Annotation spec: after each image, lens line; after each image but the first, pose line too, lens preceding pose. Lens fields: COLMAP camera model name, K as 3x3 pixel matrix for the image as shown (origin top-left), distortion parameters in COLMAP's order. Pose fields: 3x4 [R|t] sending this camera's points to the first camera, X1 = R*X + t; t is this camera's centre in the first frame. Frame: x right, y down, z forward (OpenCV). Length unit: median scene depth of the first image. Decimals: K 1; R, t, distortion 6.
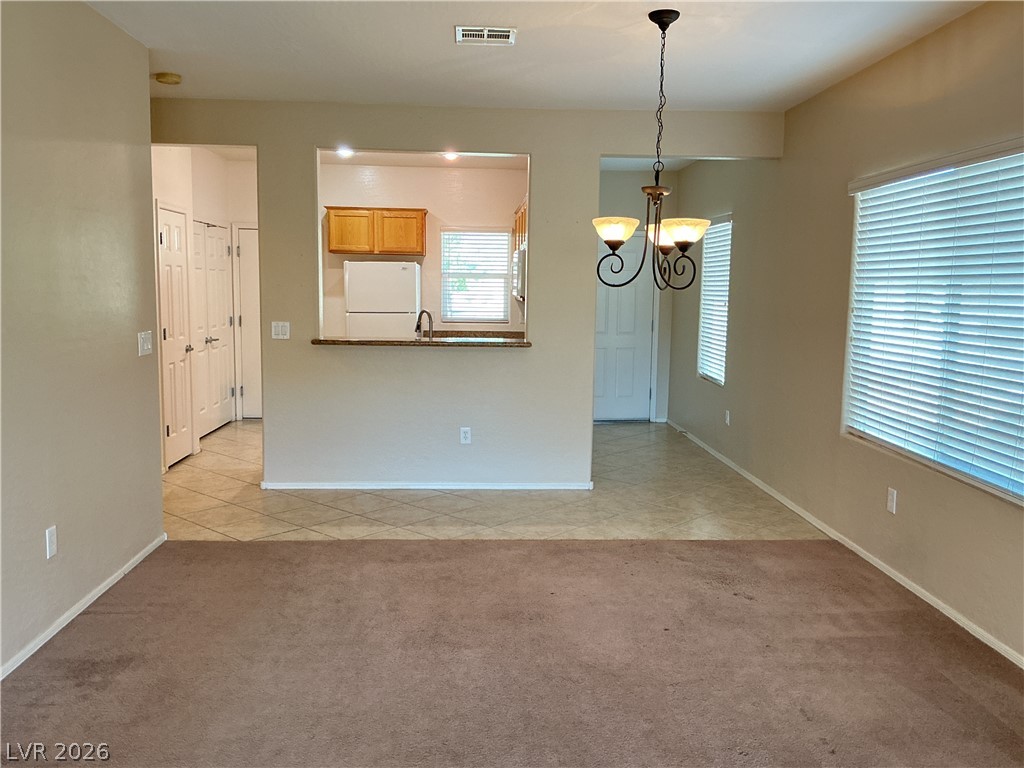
lens RADIAL K [[851.9, 0, 512.0], [0, 851.9, 384.0], [0, 0, 1]] dist [0.152412, -0.321629]
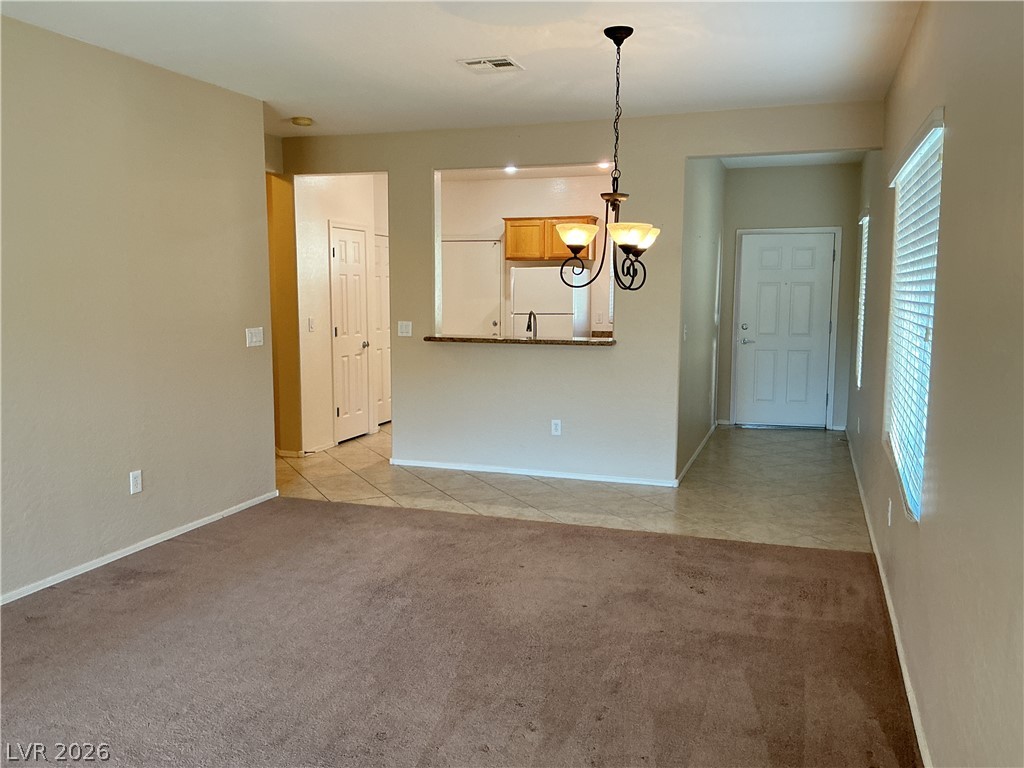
lens RADIAL K [[851.9, 0, 512.0], [0, 851.9, 384.0], [0, 0, 1]] dist [0.152412, -0.321629]
pose [[0.927467, 0.030507, -0.372658, 0.351667], [-0.032081, 0.999483, 0.001978, 0.006365], [0.372525, 0.010121, 0.927967, -0.022095]]
